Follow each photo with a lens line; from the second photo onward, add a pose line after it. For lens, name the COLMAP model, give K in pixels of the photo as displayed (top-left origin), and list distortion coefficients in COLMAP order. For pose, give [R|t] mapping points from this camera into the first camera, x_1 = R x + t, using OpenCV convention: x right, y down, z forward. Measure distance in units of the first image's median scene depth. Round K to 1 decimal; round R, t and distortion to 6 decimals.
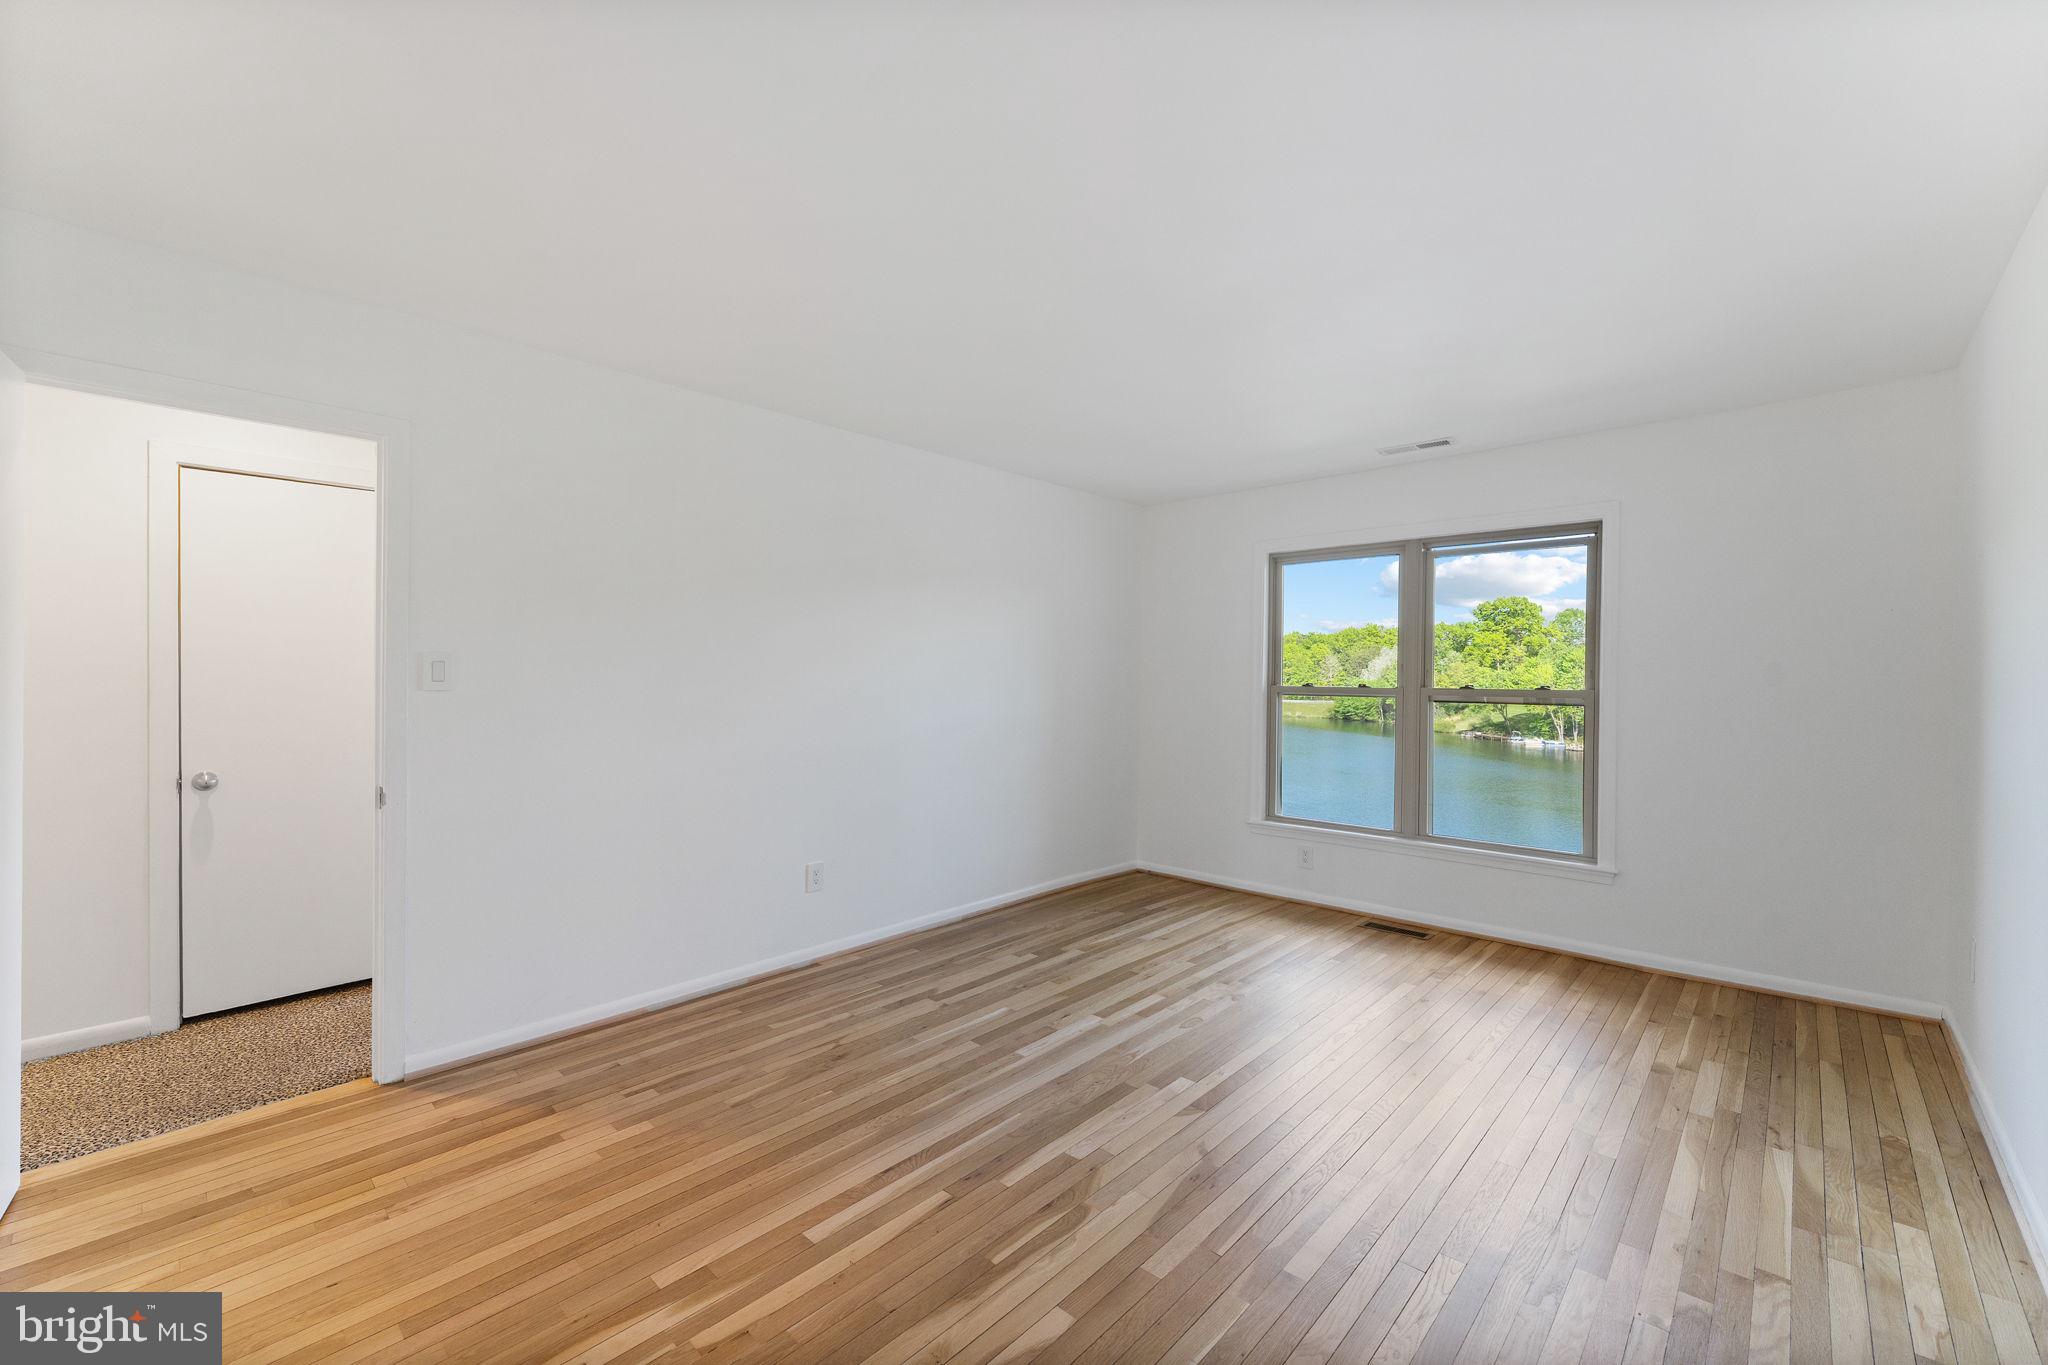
lens RADIAL K [[816.5, 0, 1025.5], [0, 816.5, 679.5], [0, 0, 1]] dist [0.001662, 0.000114]
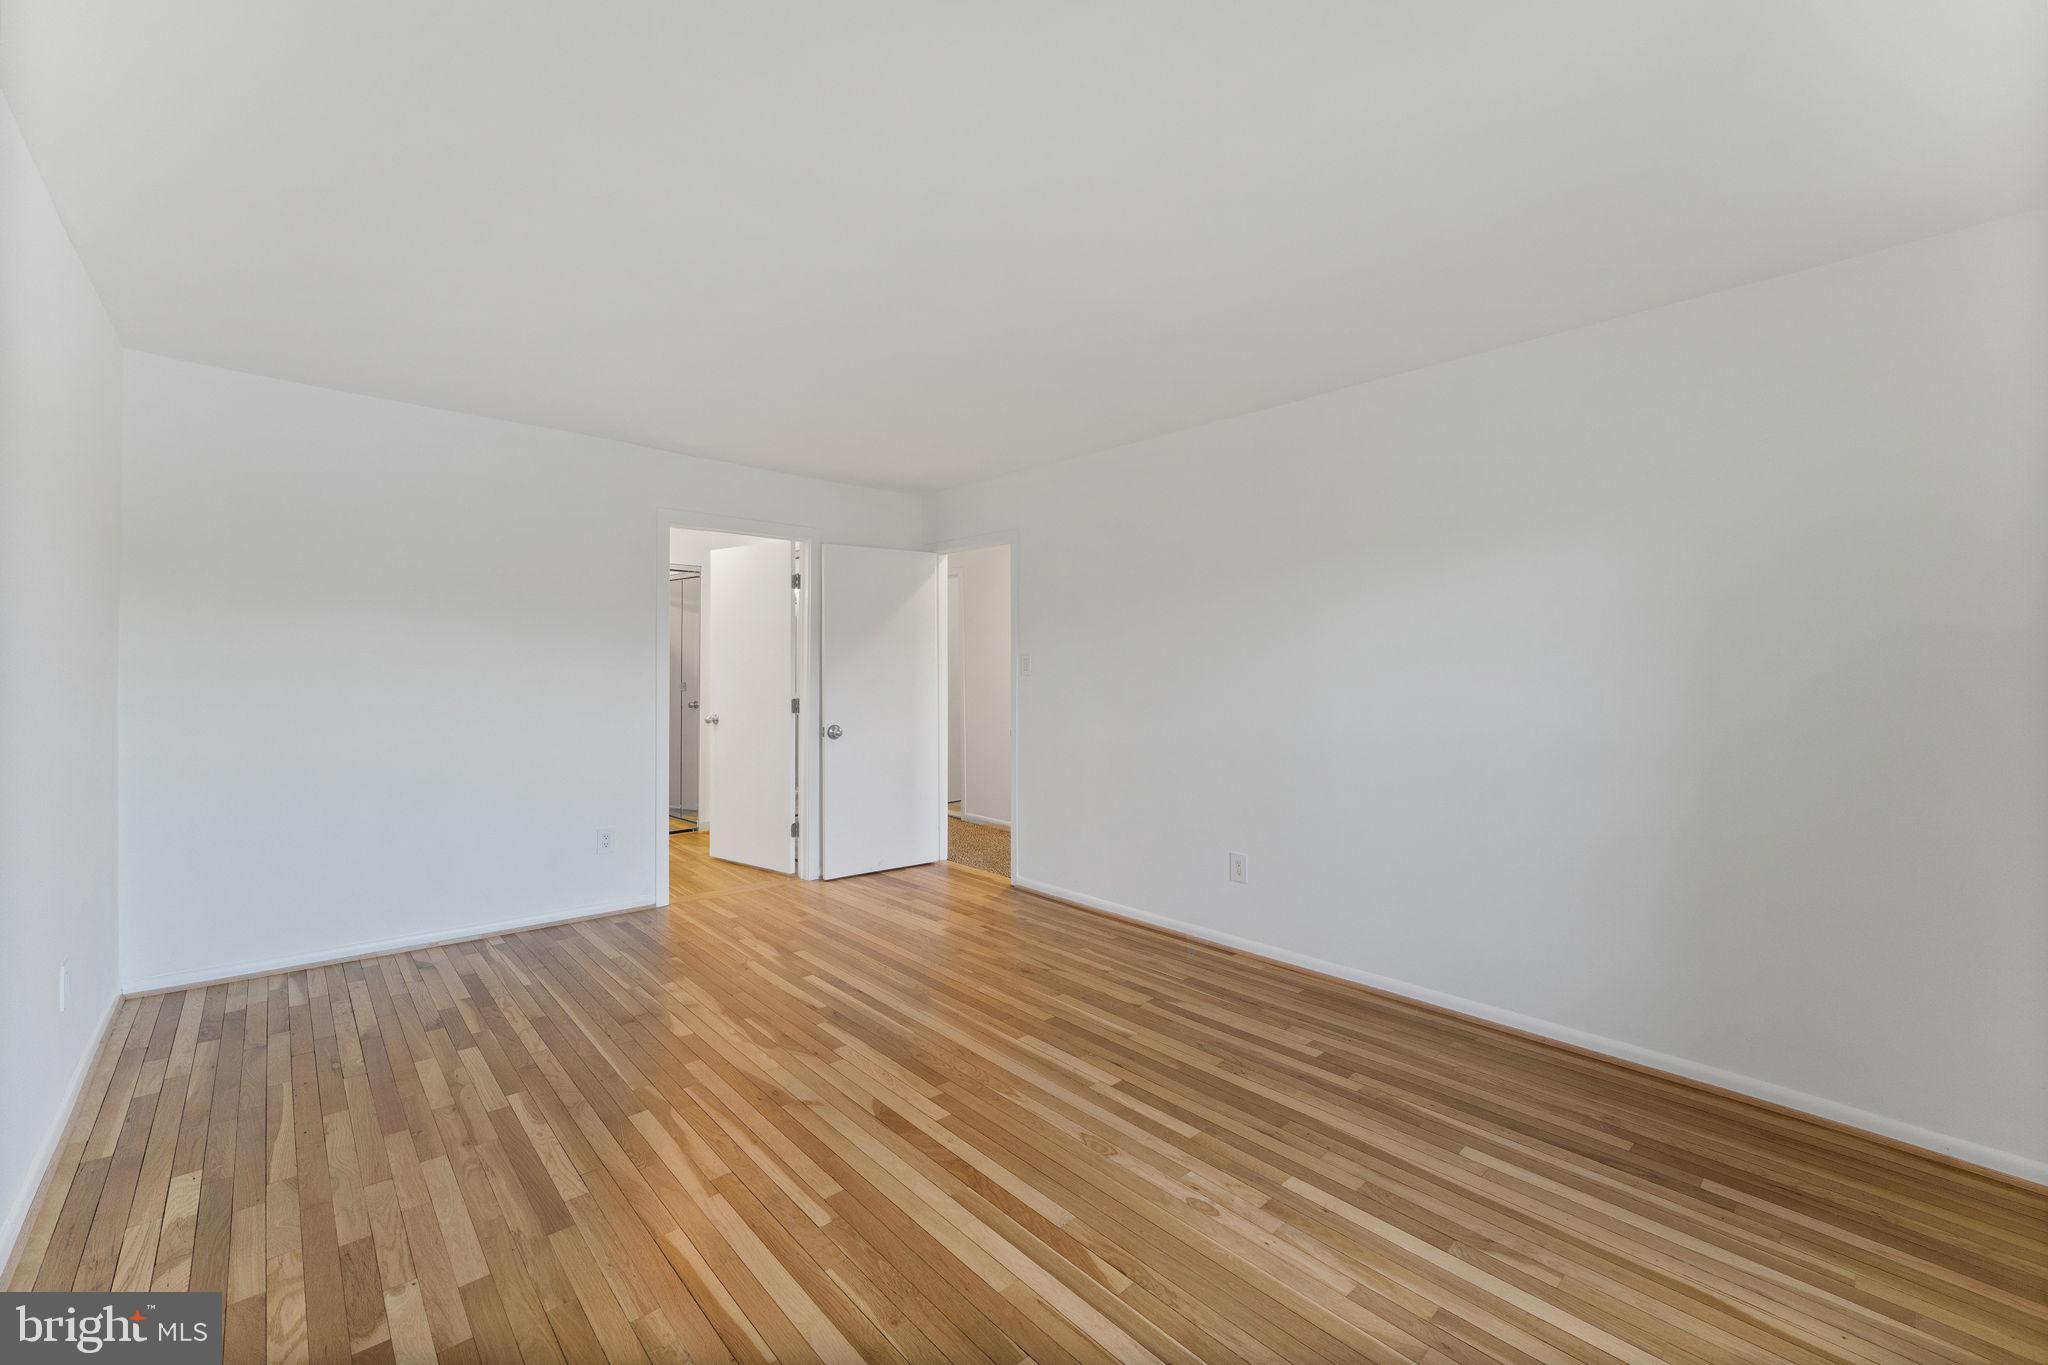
lens RADIAL K [[816.5, 0, 1025.5], [0, 816.5, 679.5], [0, 0, 1]] dist [0.001662, 0.000114]
pose [[-0.062515, 0.009322, -0.998001, 0.918038], [-0.009419, 0.999906, 0.009930, 0.004683], [0.998000, 0.010021, -0.062421, 0.974215]]
